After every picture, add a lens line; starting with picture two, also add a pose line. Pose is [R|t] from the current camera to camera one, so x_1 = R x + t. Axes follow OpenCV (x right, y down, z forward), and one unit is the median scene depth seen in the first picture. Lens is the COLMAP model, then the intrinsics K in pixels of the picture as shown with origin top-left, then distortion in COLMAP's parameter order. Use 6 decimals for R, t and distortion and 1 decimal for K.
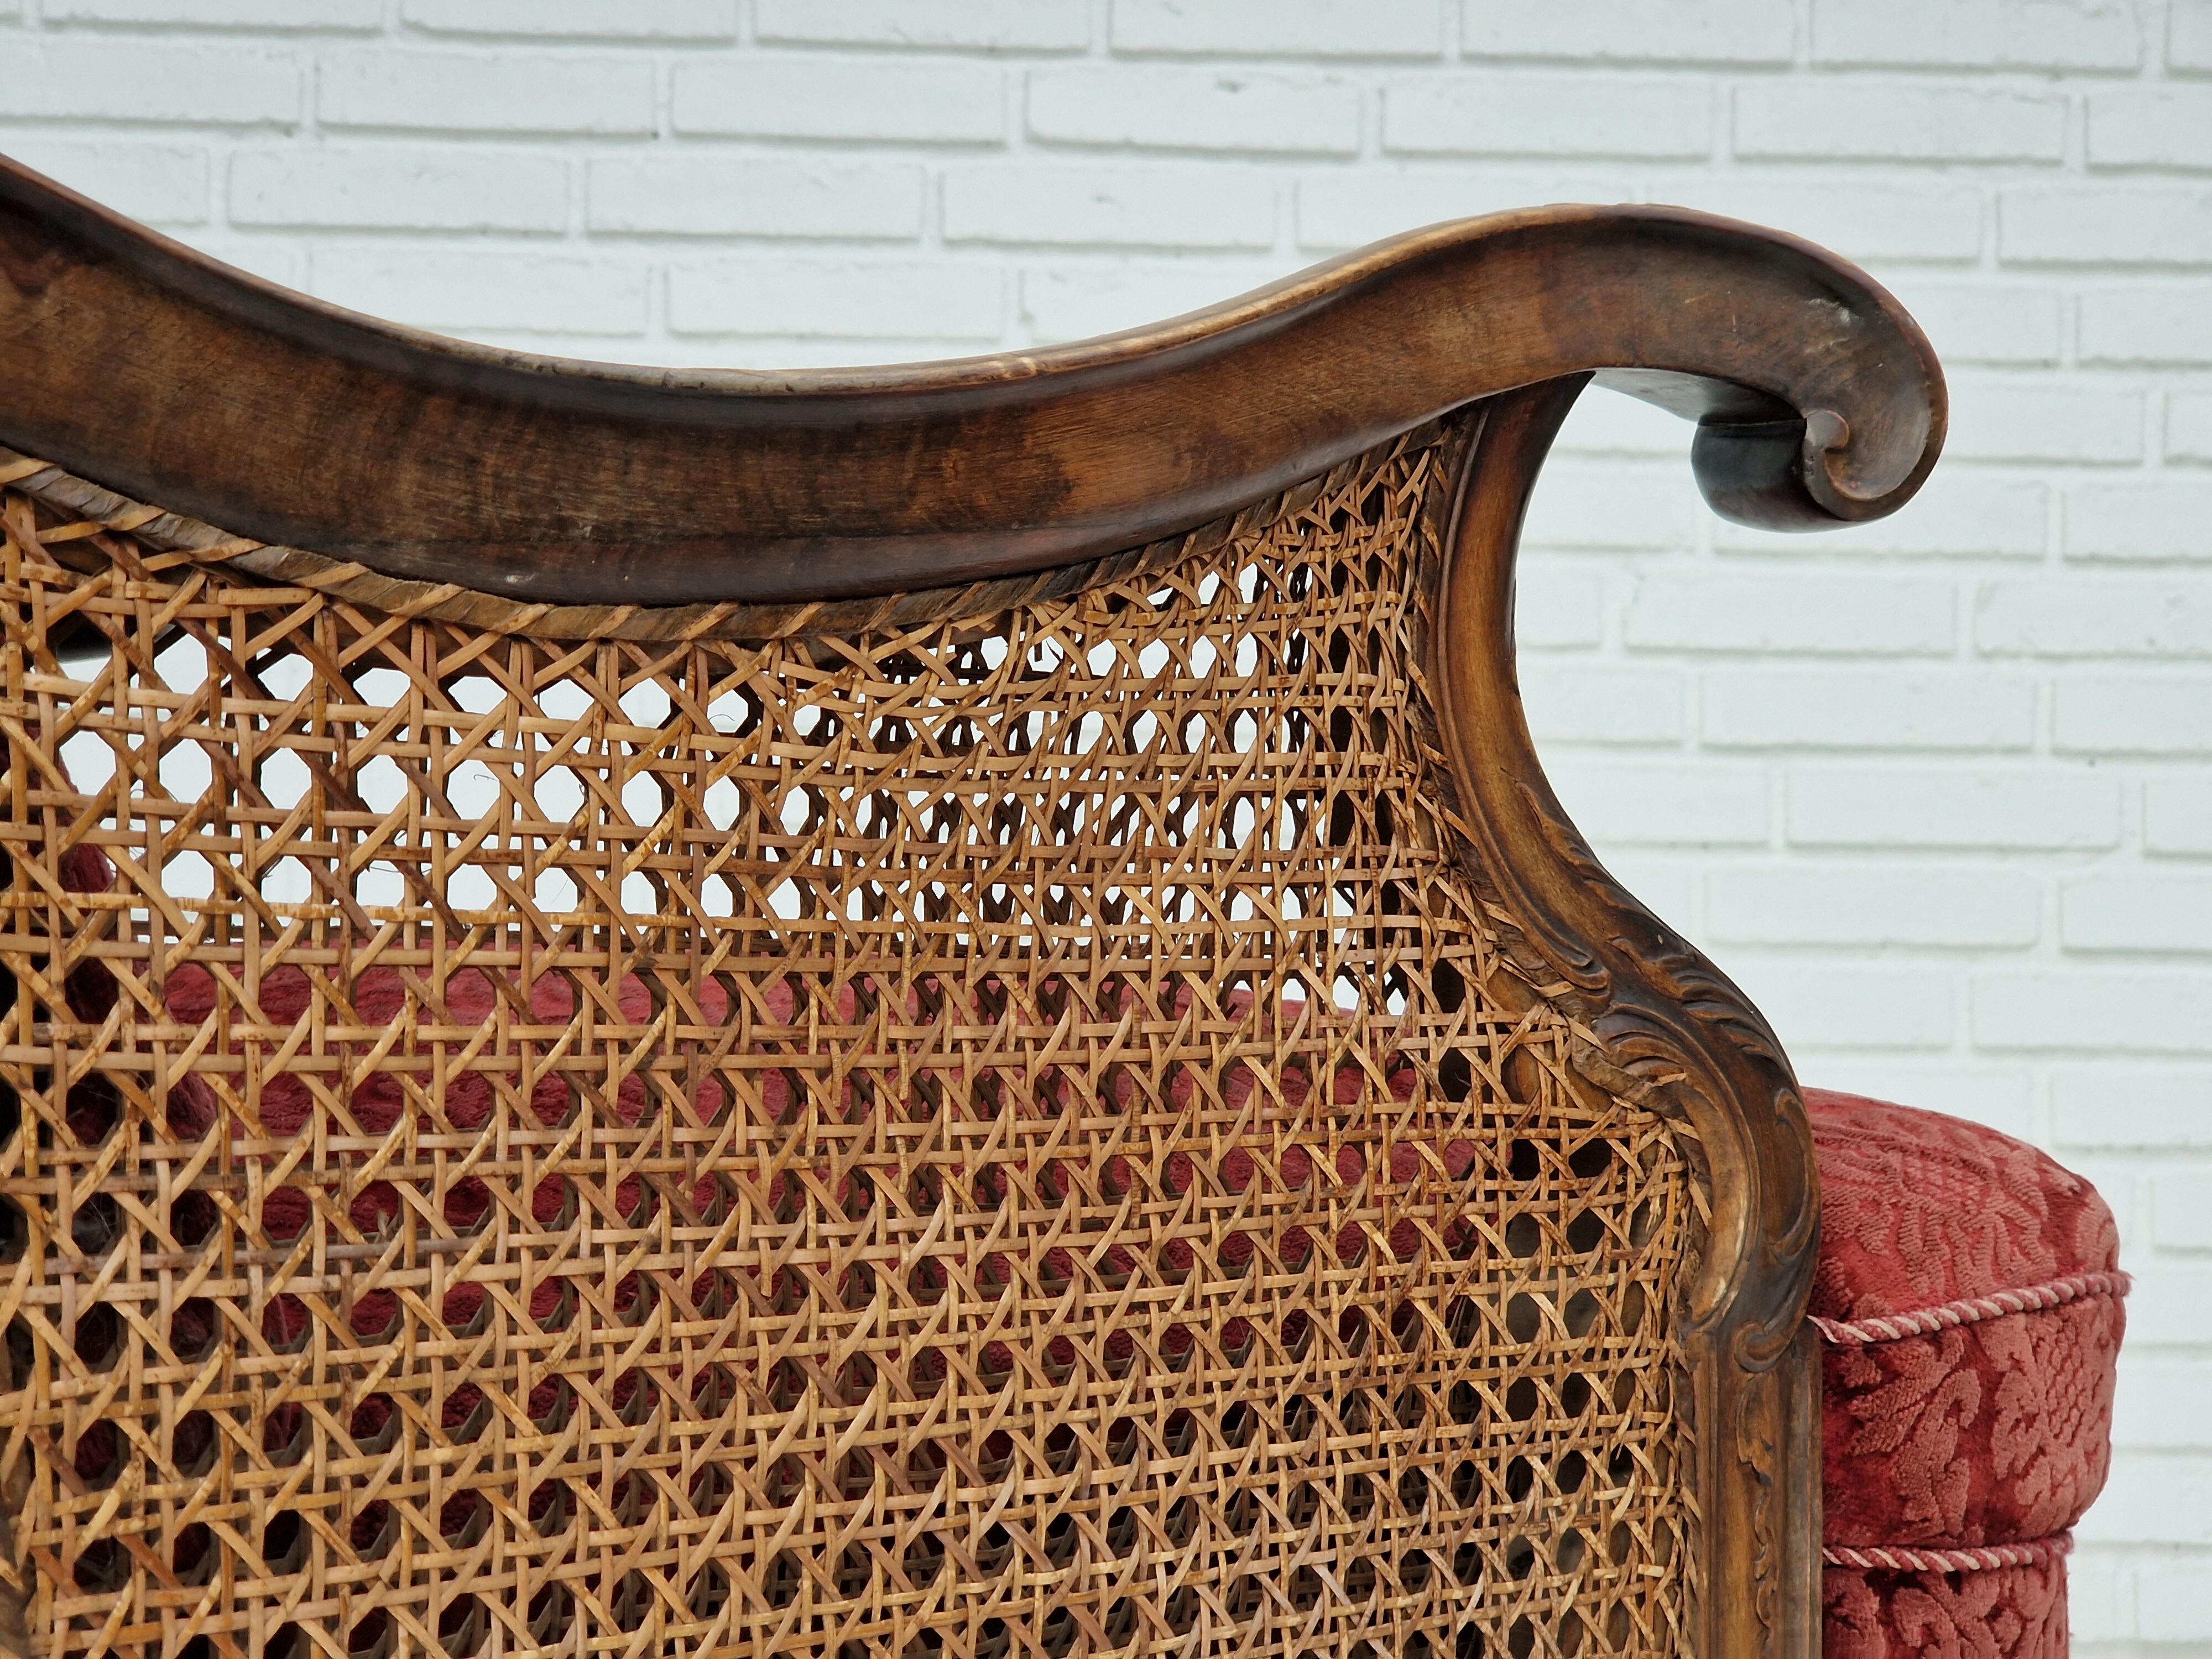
lens RADIAL K [[4258.0, 0, 1116.7], [0, 4258.0, 844.9], [0, 0, 1]] dist [0.044901, 0.346617]
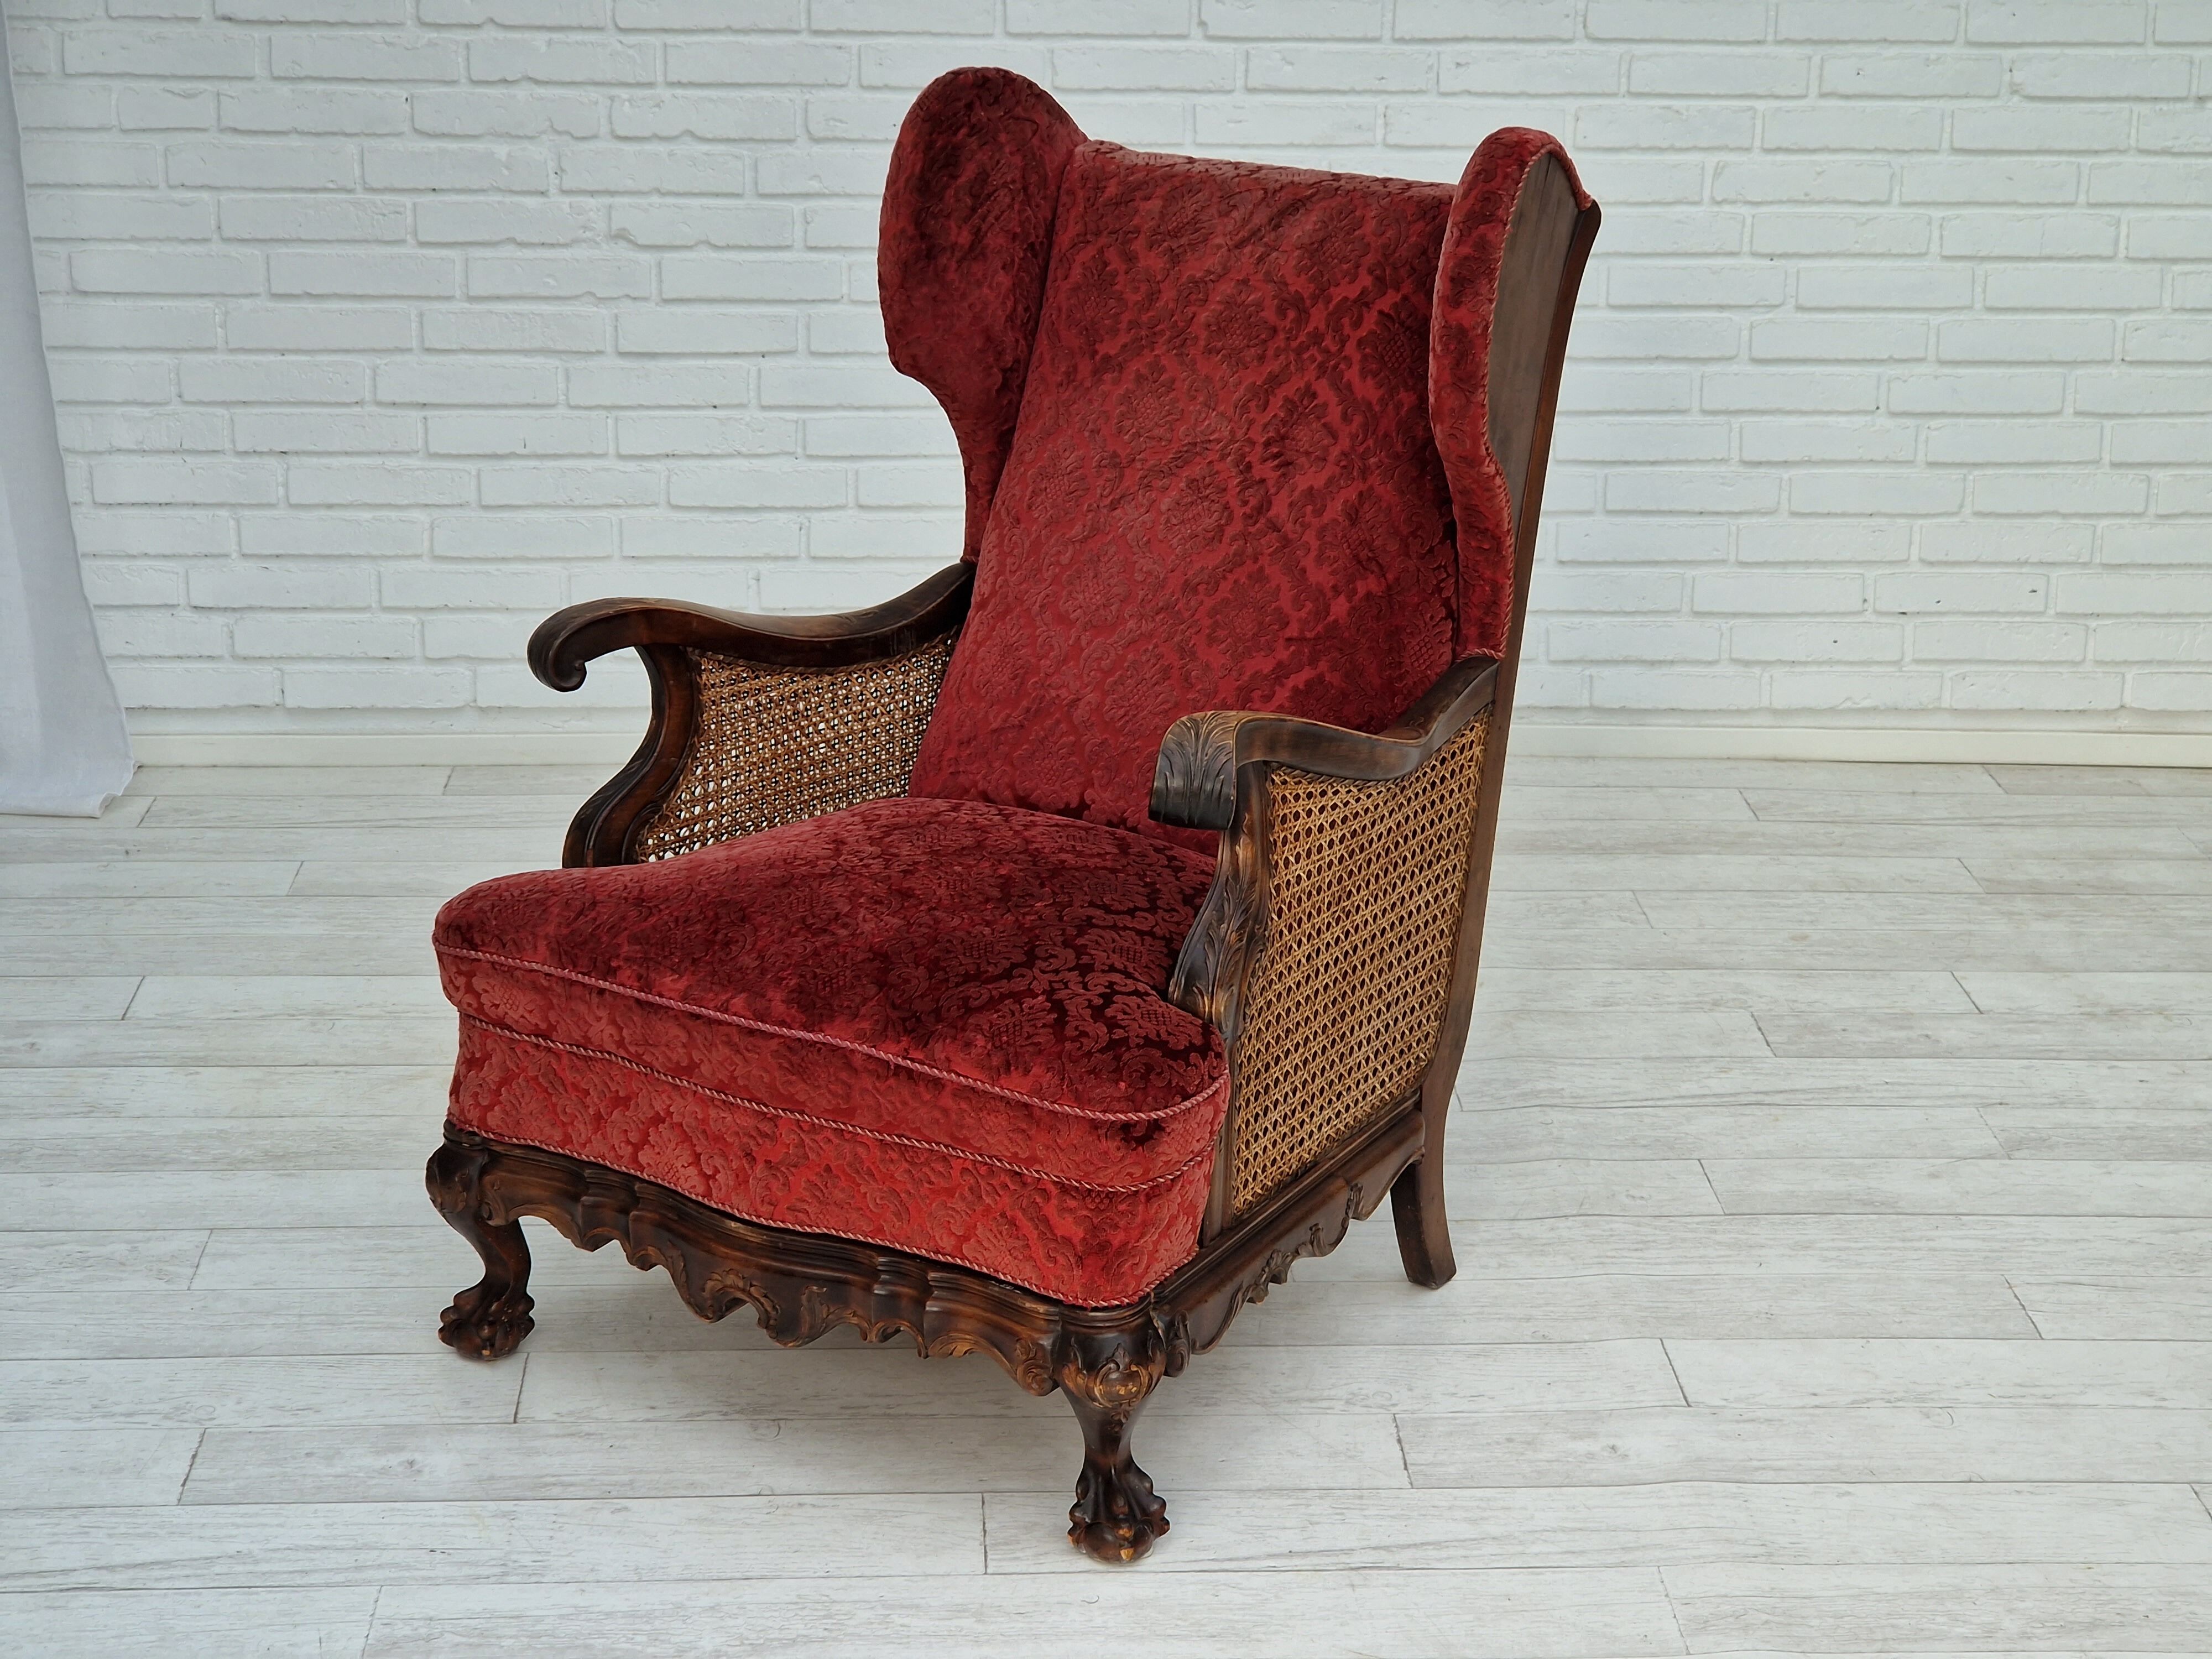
lens RADIAL K [[4262.8, 0, 1158.7], [0, 4262.8, 868.1], [0, 0, 1]] dist [0.069399, 0.142757]
pose [[0.999525, -0.011363, 0.028644, -0.096034], [0.000694, 0.937595, 0.347729, -0.419653], [-0.030807, -0.347544, 0.937158, -0.835645]]
